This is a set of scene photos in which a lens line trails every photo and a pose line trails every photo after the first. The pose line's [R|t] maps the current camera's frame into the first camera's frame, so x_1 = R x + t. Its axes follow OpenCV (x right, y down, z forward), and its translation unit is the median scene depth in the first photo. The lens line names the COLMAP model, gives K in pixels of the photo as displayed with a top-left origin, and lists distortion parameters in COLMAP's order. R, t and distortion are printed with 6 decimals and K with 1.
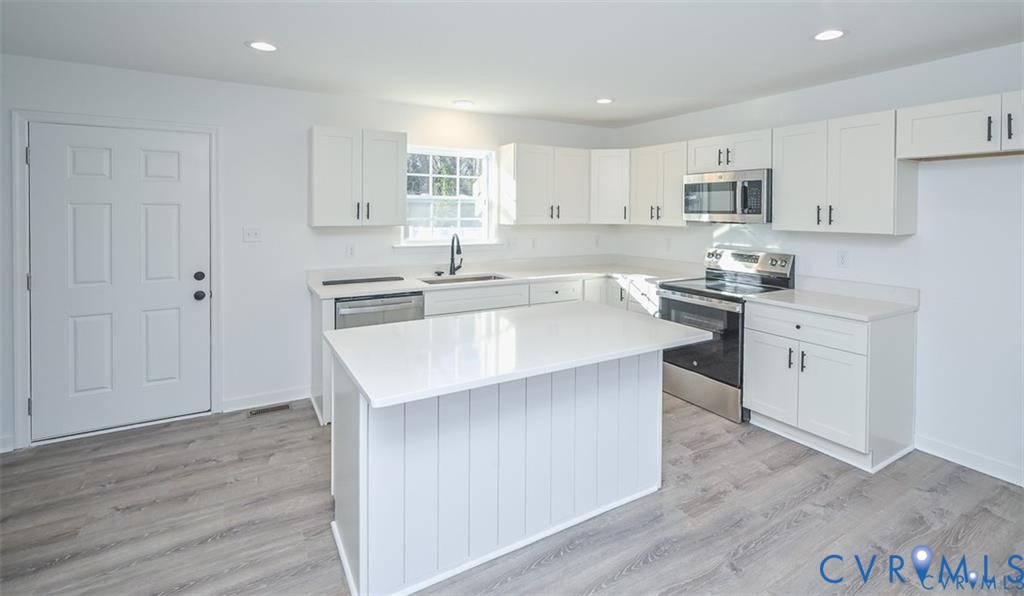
lens RADIAL K [[448.8, 0, 501.7], [0, 448.8, 215.8], [0, 0, 1]] dist [0.002432, 0.000166]
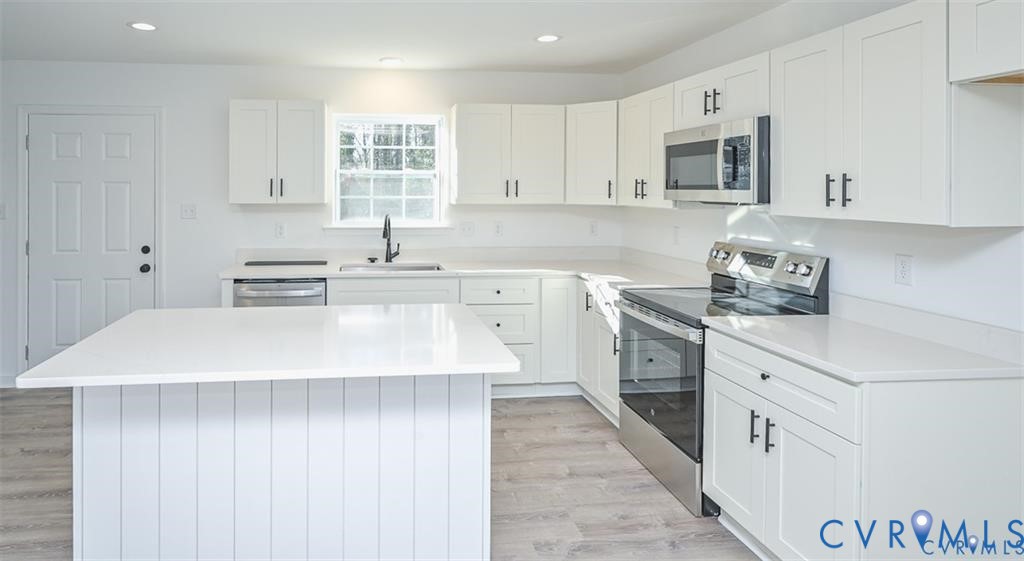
lens RADIAL K [[521.4, 0, 444.2], [0, 521.4, 192.3], [0, 0, 1]] dist [-0.000622, 0.000195]
pose [[0.914777, -0.000911, -0.403957, 0.419596], [-0.001965, 0.999976, -0.006705, 0.005142], [0.403953, 0.006927, 0.914753, 0.144206]]
